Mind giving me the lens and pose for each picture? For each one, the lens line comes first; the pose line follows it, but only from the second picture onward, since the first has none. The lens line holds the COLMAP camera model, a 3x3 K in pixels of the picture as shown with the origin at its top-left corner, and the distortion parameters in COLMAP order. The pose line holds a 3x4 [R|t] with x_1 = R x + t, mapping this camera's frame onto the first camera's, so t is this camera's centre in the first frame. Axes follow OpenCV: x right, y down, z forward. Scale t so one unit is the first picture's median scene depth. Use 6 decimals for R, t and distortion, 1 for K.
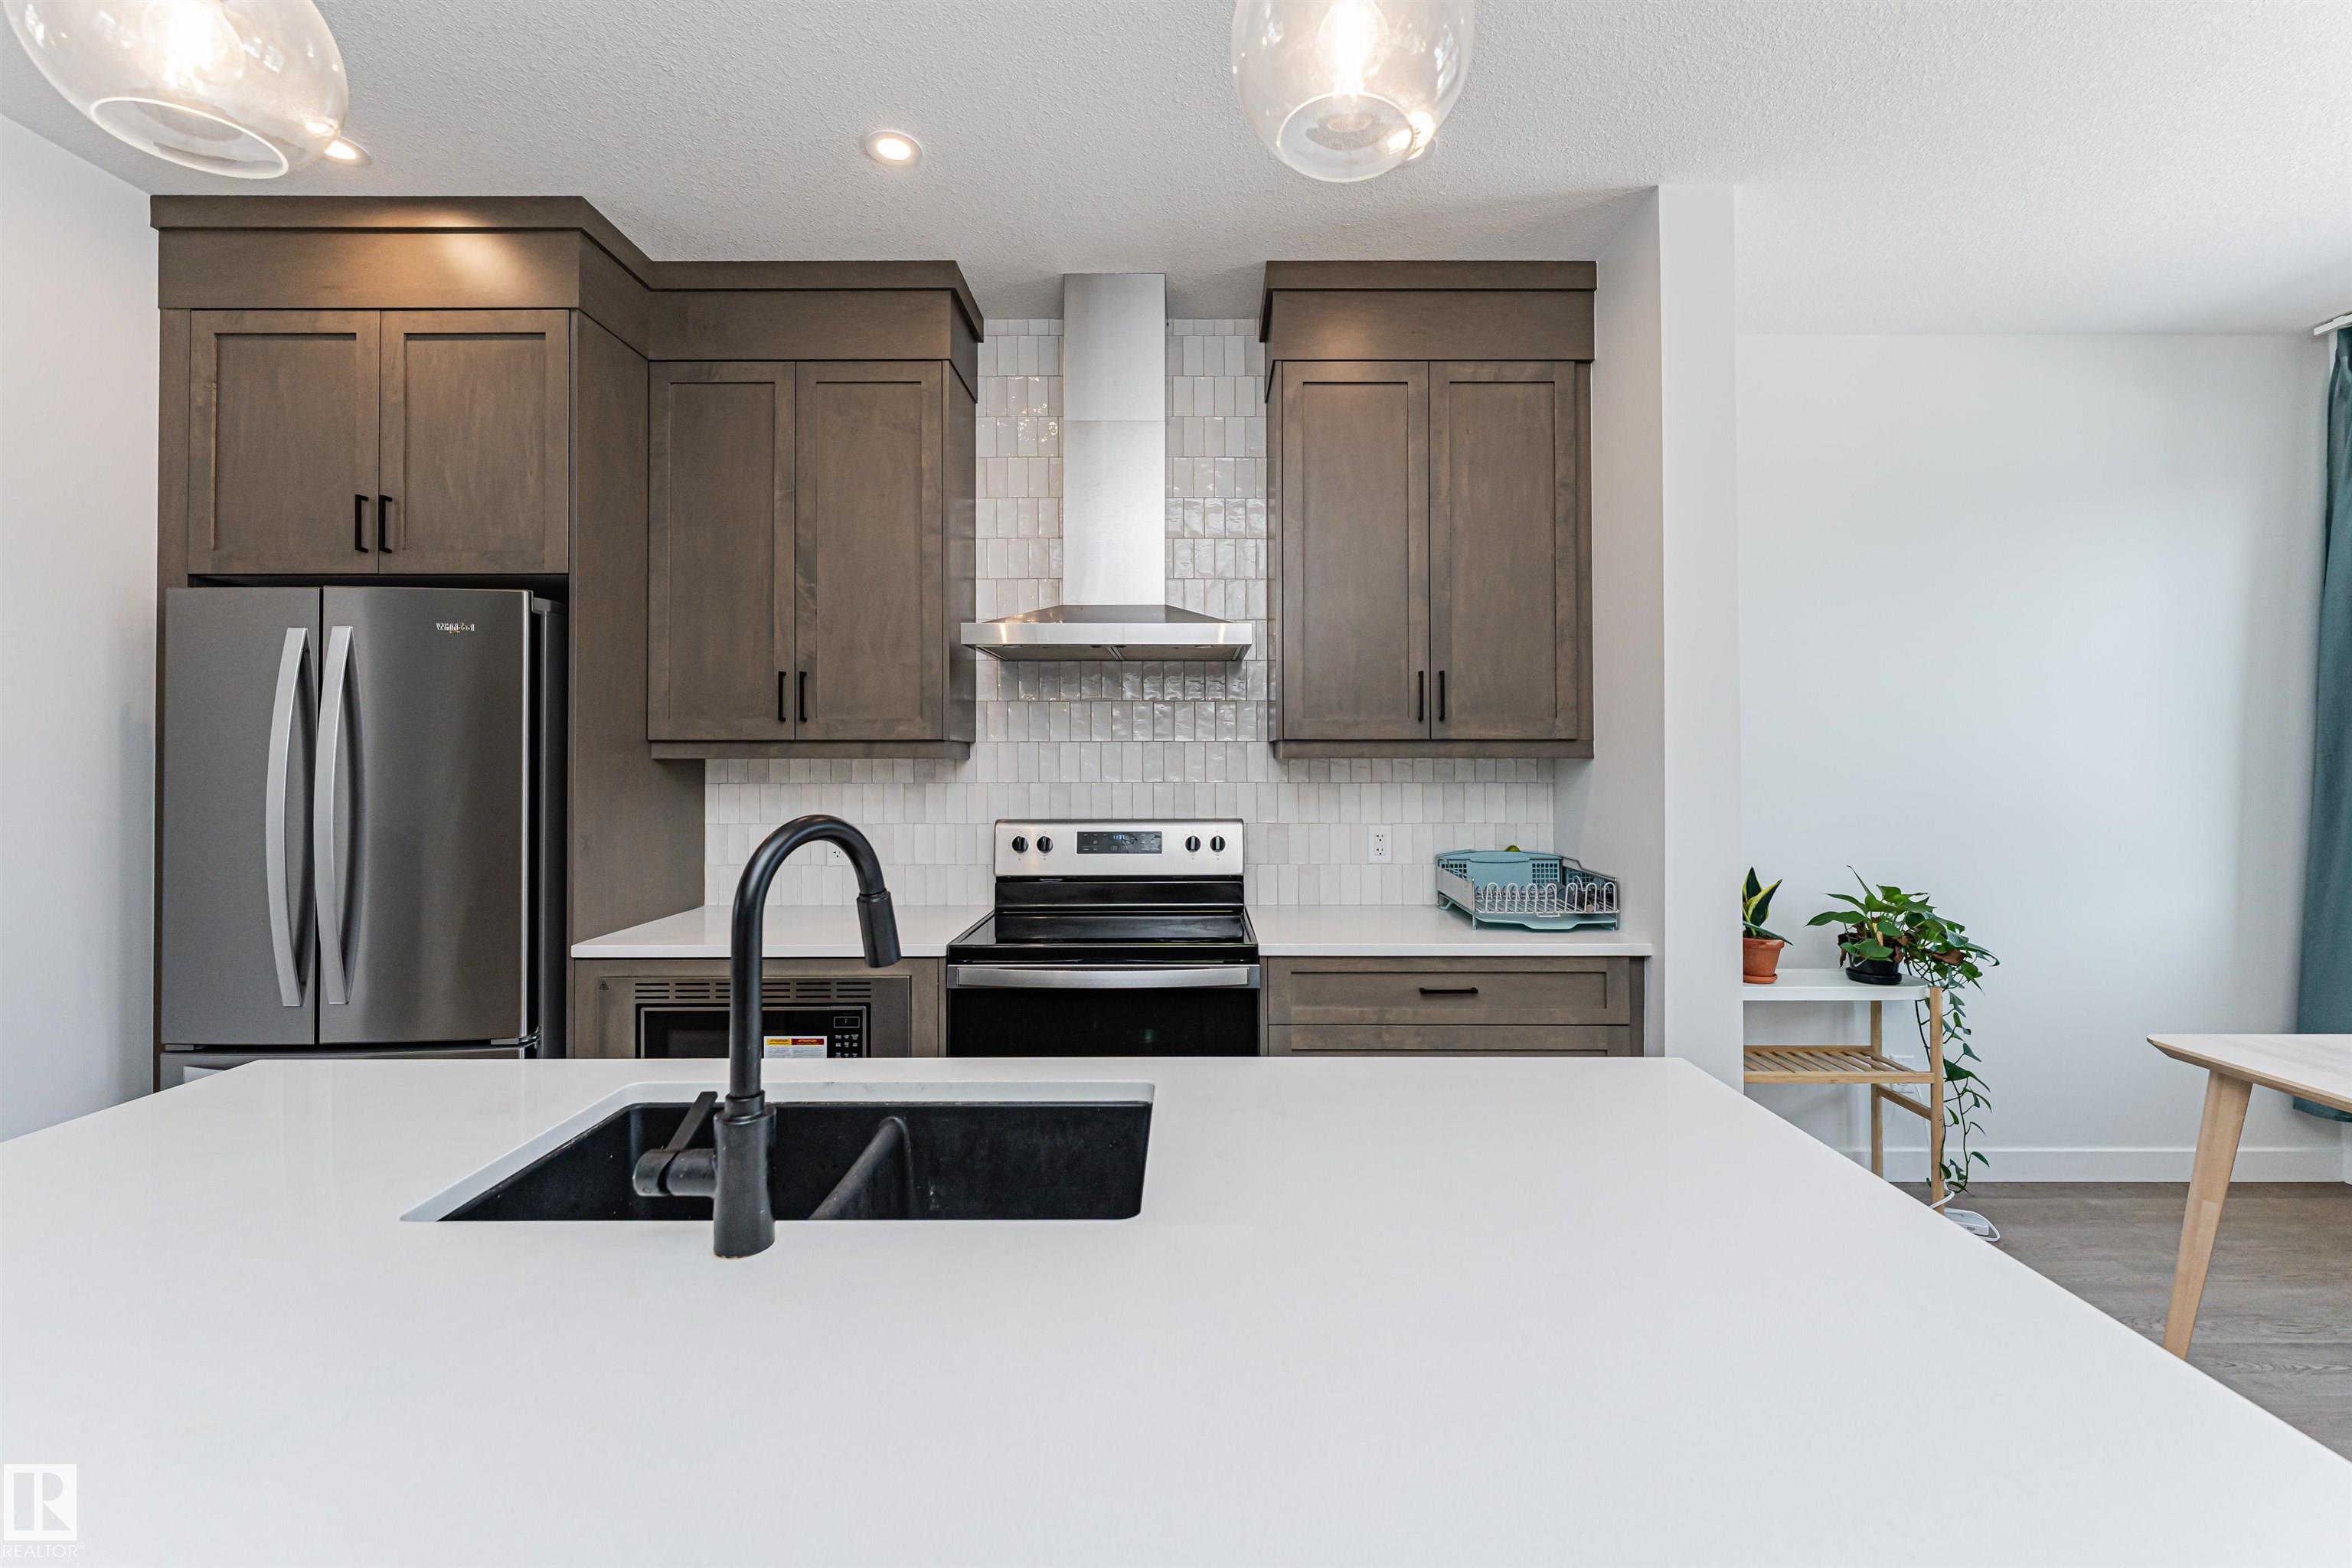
lens RADIAL K [[944.7, 0, 1190.5], [0, 944.7, 754.5], [0, 0, 1]] dist [0.000022, -0.000258]
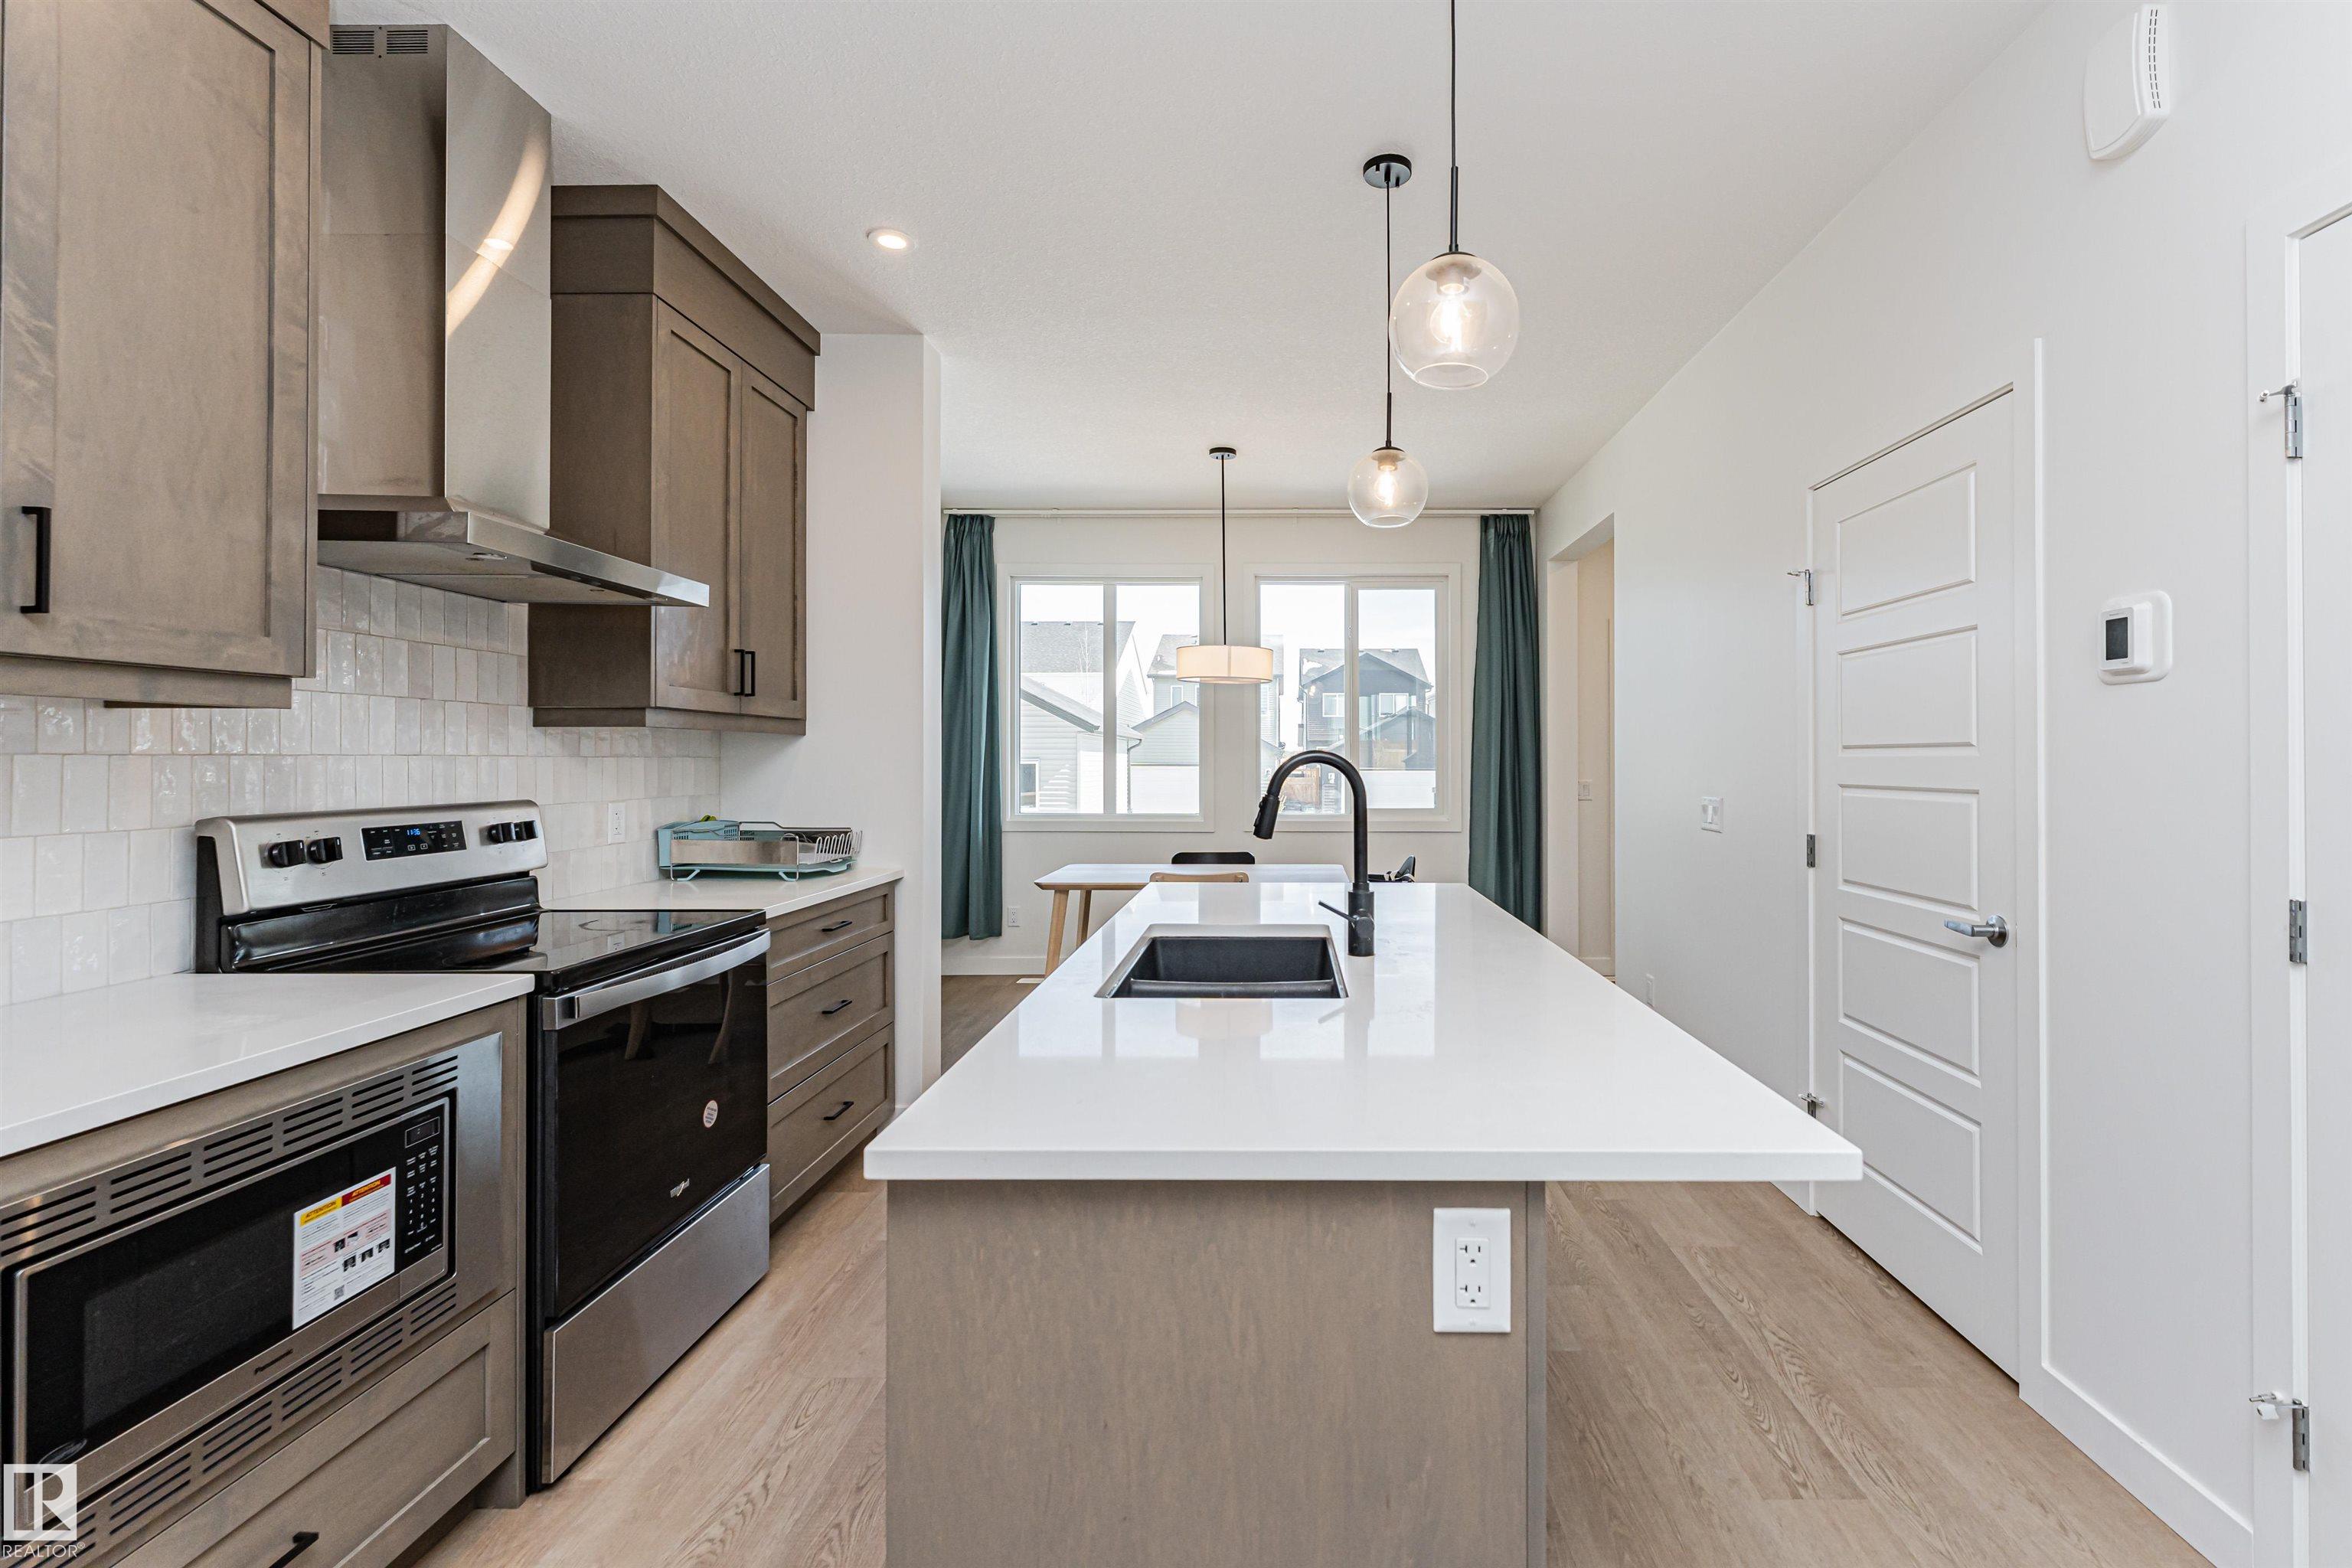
lens RADIAL K [[1021.8, 0, 1280.5], [0, 1021.8, 751.9], [0, 0, 1]] dist [-0.000892, -0.000596]
pose [[0.009666, 0.008260, 0.999919, -0.896072], [-0.007620, 0.999937, -0.008186, 0.031880], [-0.999924, -0.007540, 0.009728, 0.380188]]
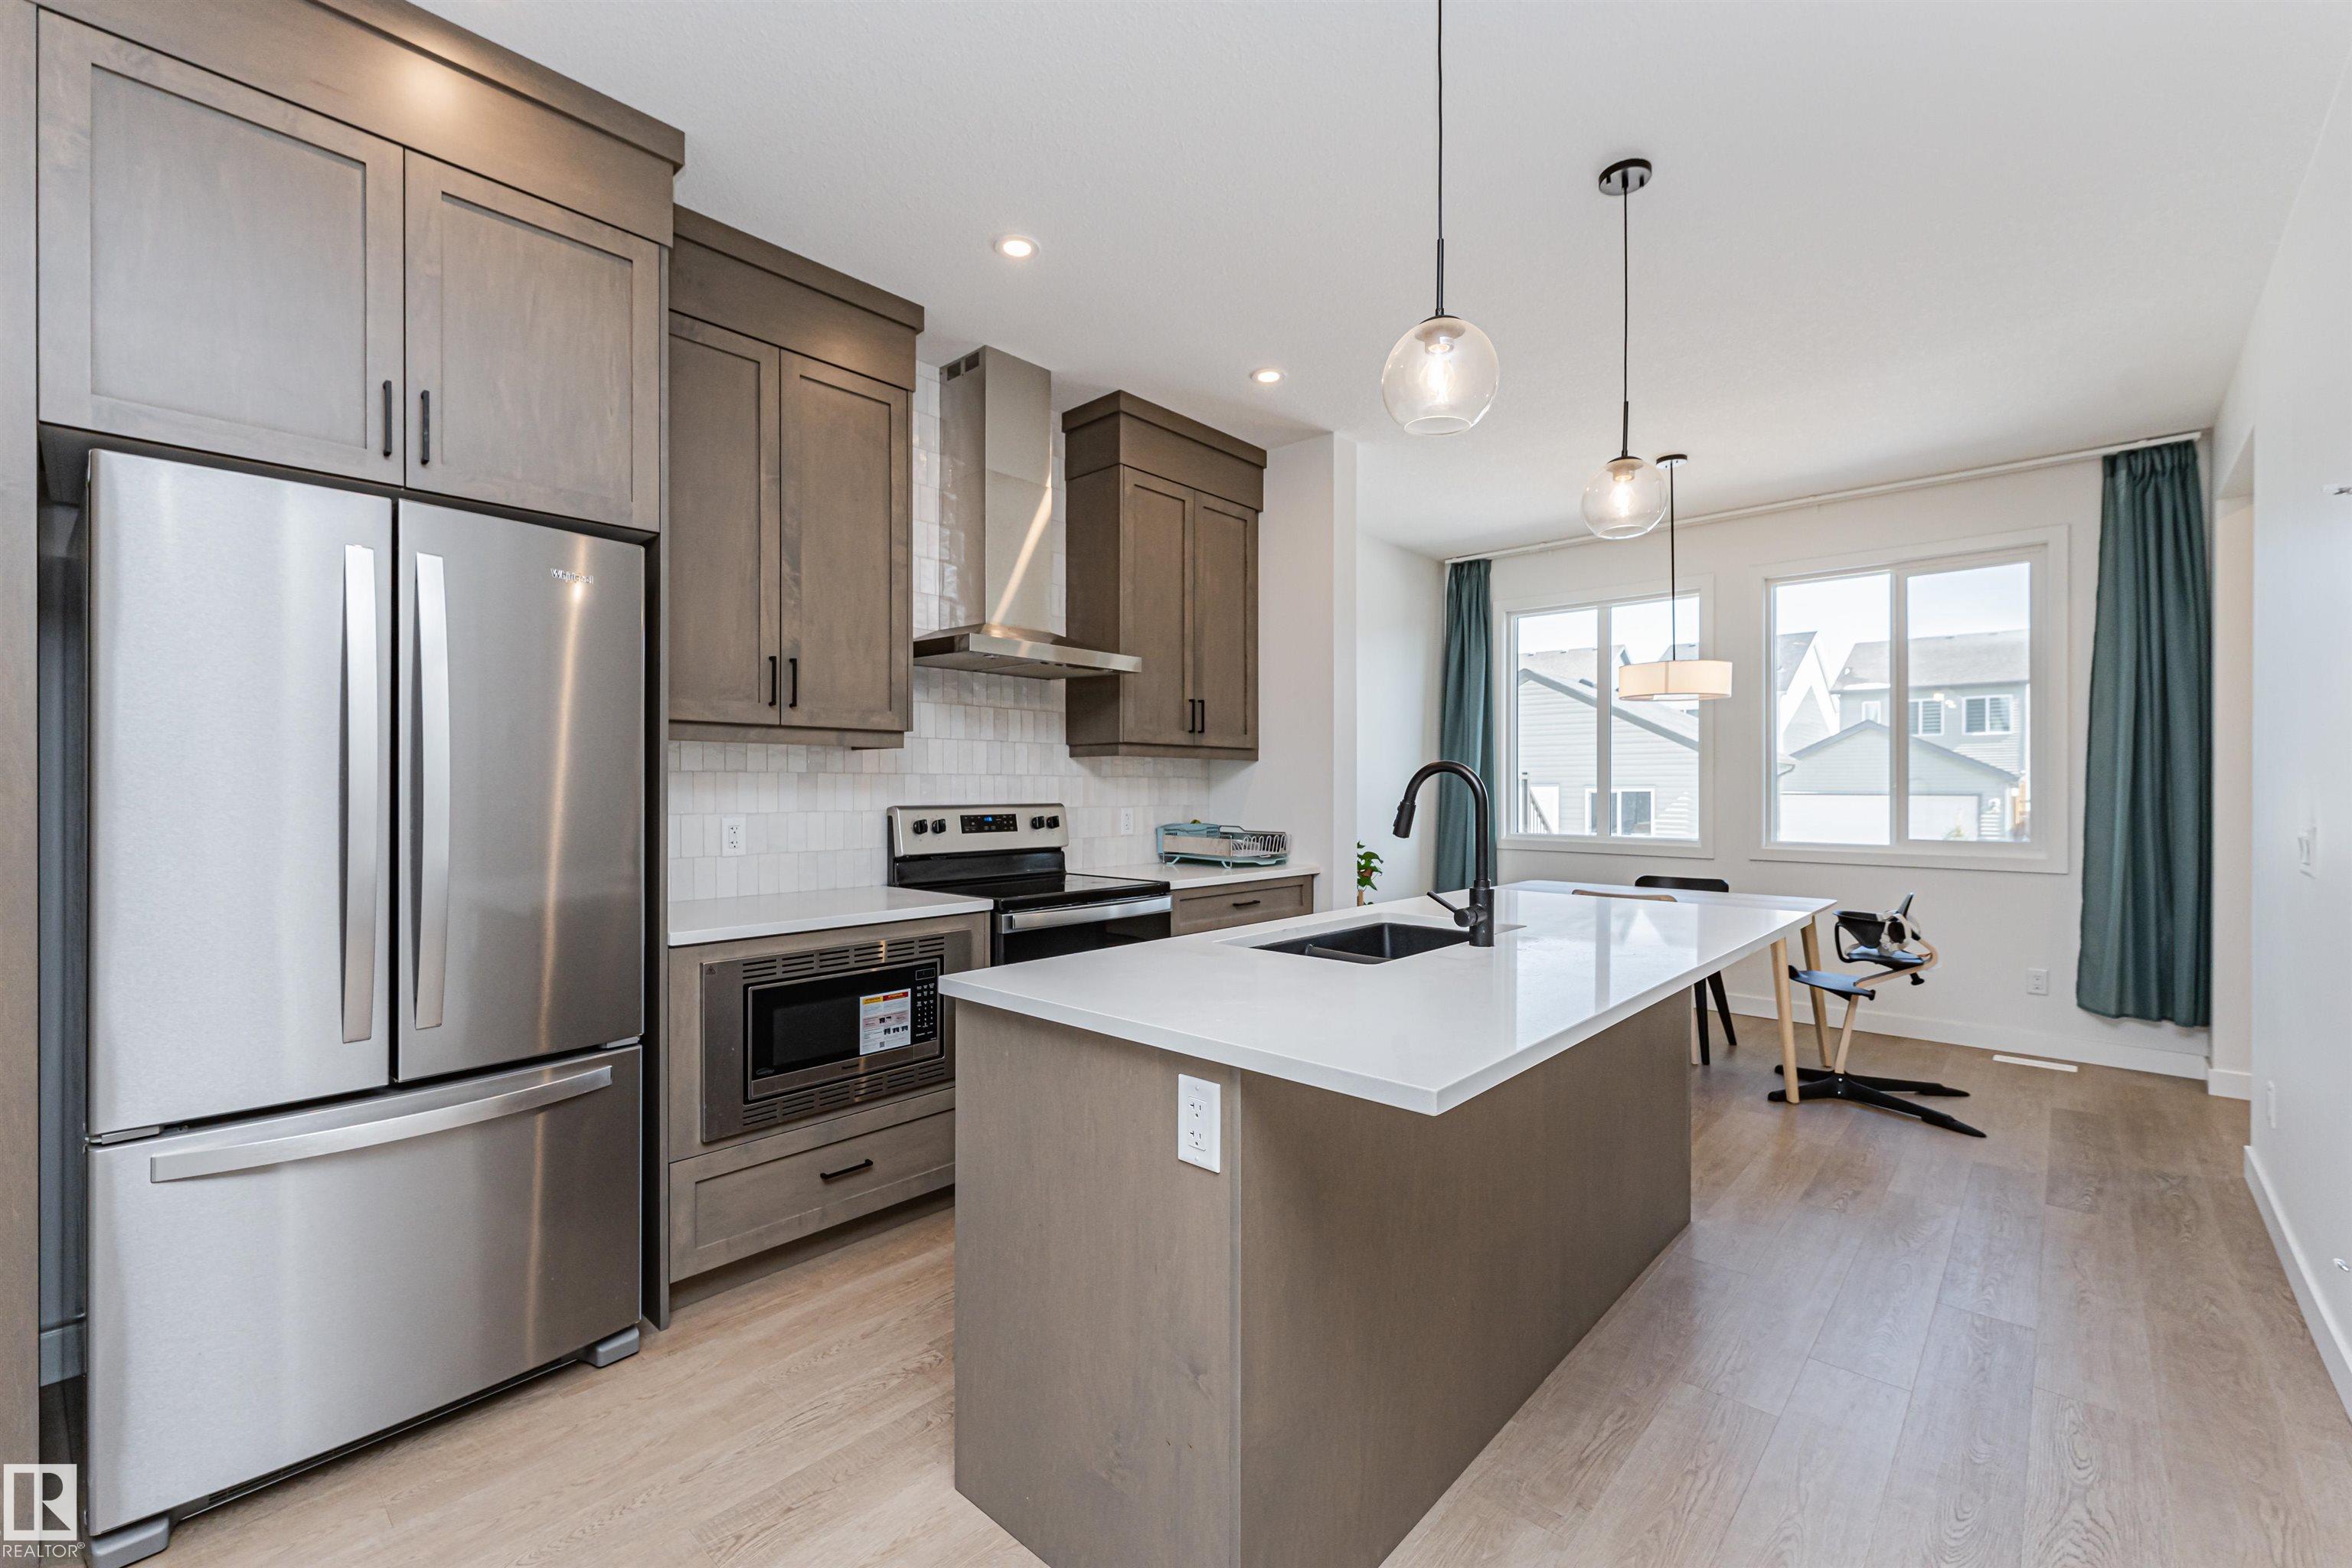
lens RADIAL K [[976.4, 0, 1168.7], [0, 976.4, 791.1], [0, 0, 1]] dist [0.001565, 0.000090]
pose [[0.683192, -0.000642, 0.730238, -0.895189], [-0.006573, 0.999954, 0.007029, 0.045192], [-0.730209, -0.009602, 0.683156, -0.017361]]
